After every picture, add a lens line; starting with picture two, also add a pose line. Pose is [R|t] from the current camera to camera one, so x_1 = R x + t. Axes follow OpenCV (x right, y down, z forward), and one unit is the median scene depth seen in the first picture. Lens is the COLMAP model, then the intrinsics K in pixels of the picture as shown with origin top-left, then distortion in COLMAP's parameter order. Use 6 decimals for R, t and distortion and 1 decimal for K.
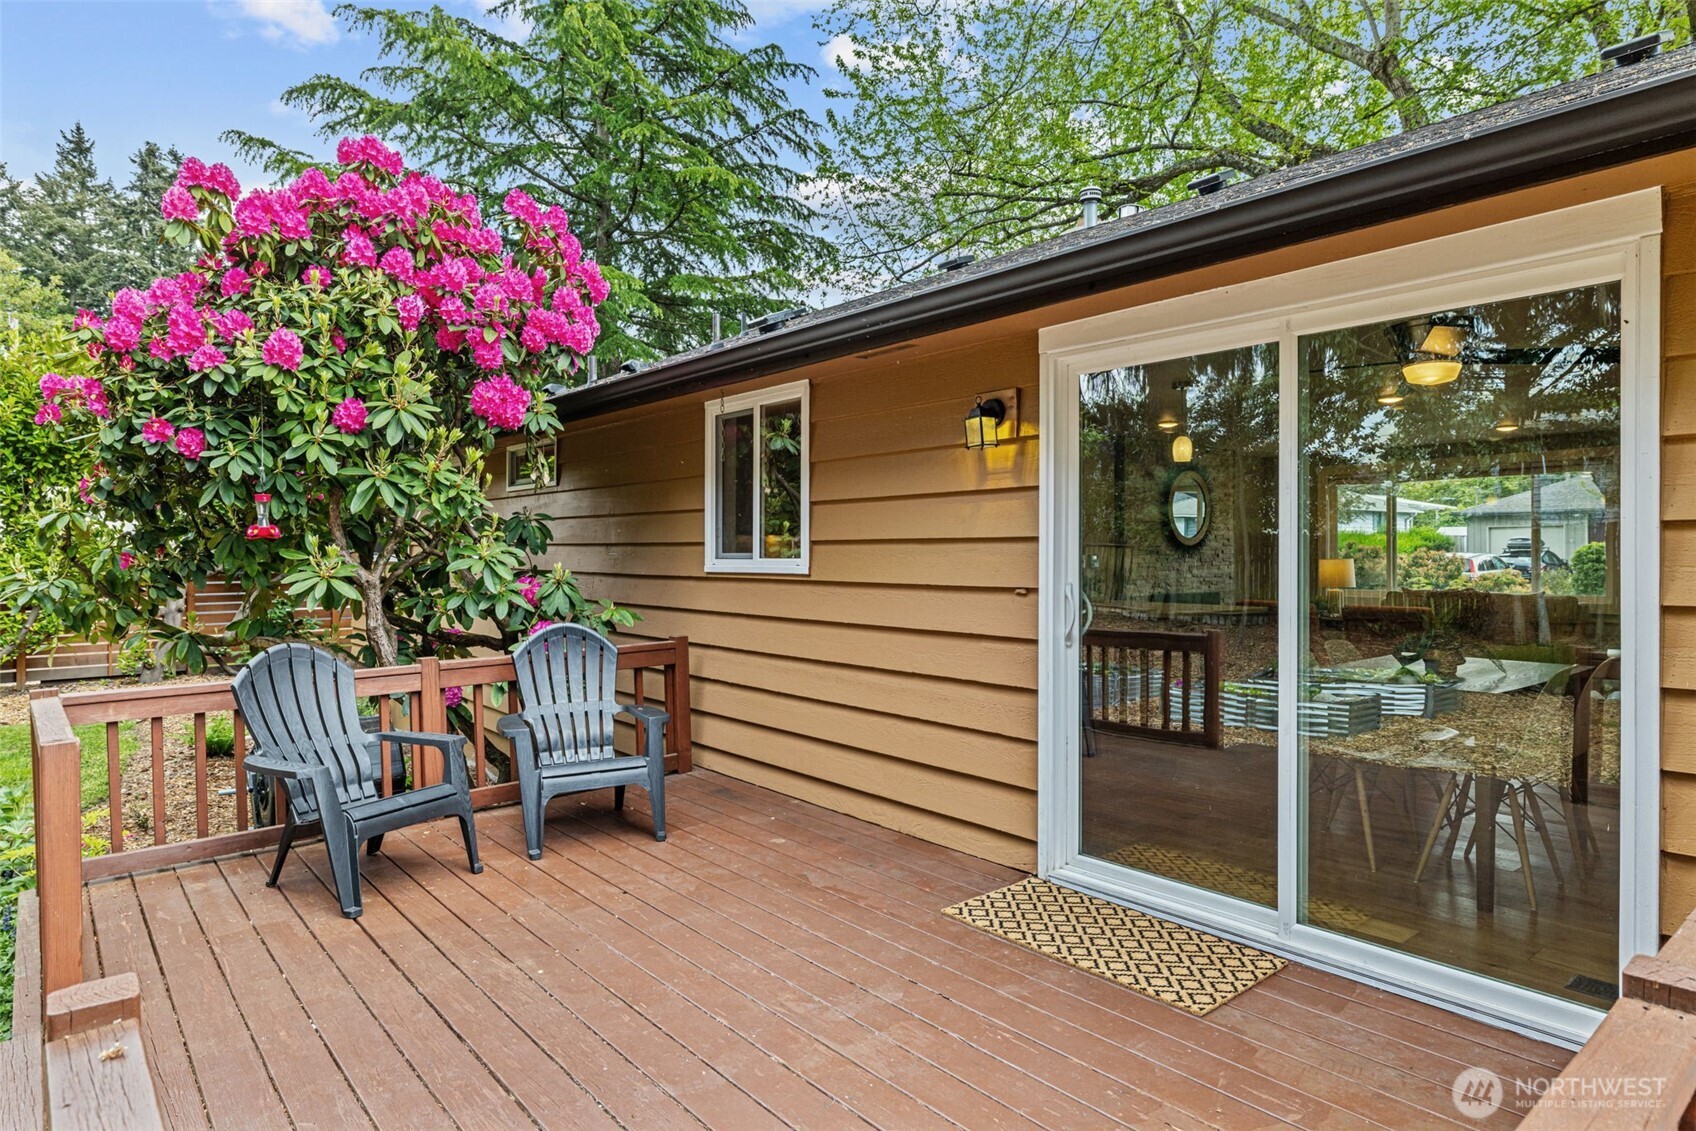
lens RADIAL K [[986.1, 0, 848.3], [0, 986.1, 566.8], [0, 0, 1]] dist [-0.009995, -0.000494]
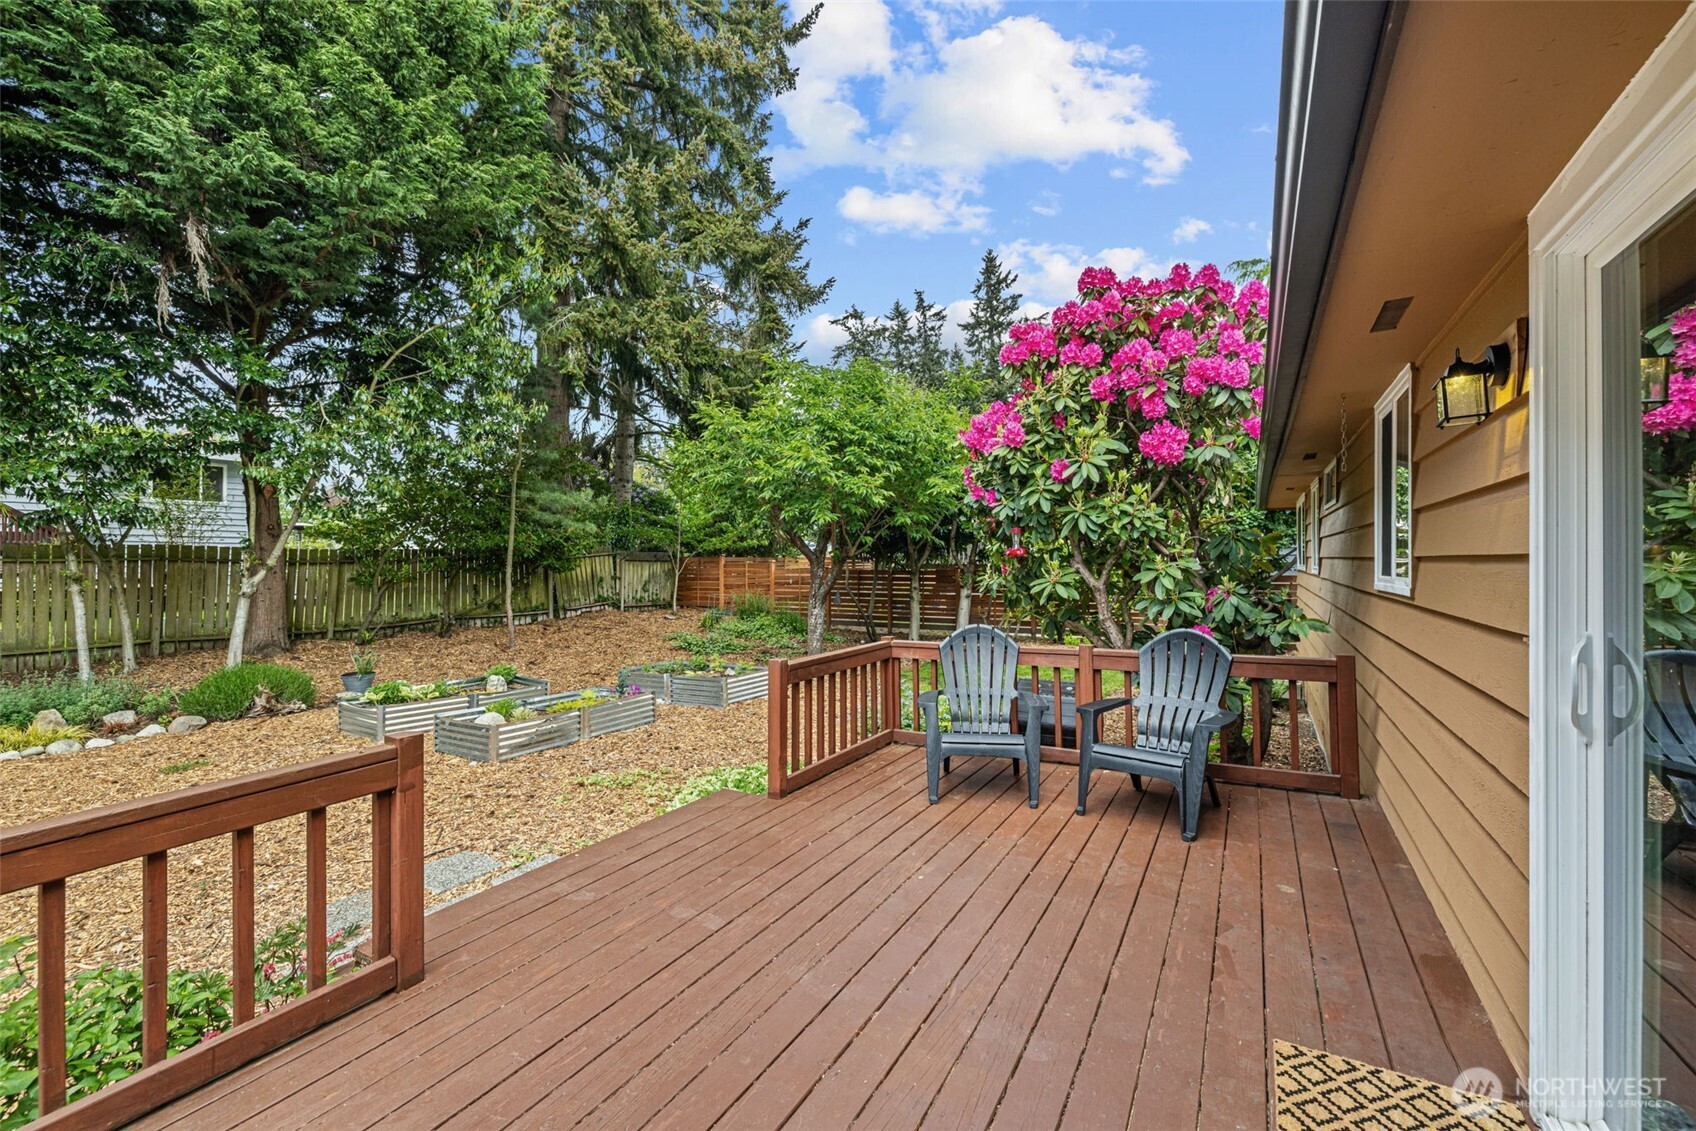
lens RADIAL K [[704.2, 0, 850.3], [0, 704.2, 566.0], [0, 0, 1]] dist [0.000587, 0.000305]
pose [[0.350939, 0.007350, -0.936370, 0.430591], [-0.019225, 0.999815, 0.000642, -0.011337], [0.936201, 0.017777, 0.351015, 0.434845]]
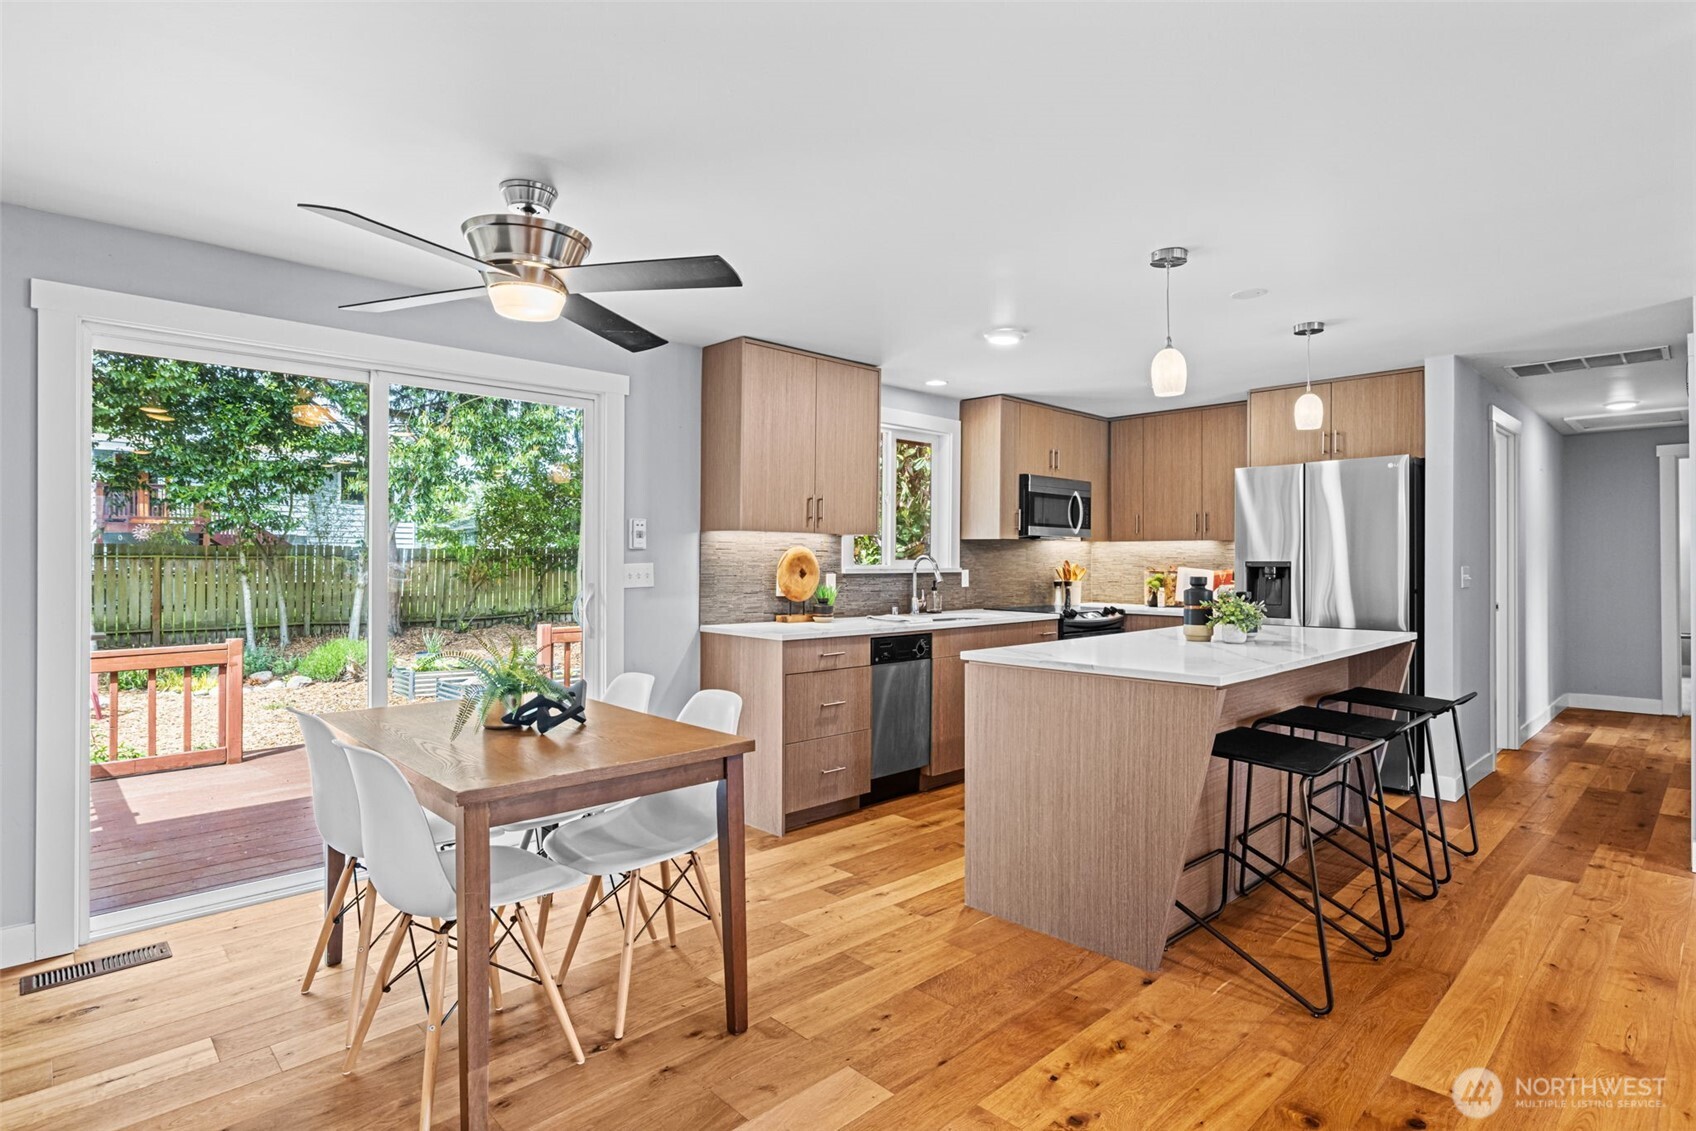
lens RADIAL K [[858.8, 0, 847.6], [0, 858.8, 557.7], [0, 0, 1]] dist [0.000210, -0.000047]
pose [[0.068802, -0.006767, -0.997607, 1.113909], [-0.017750, 0.999810, -0.008006, 0.004027], [0.997472, 0.018258, 0.068669, 1.091353]]
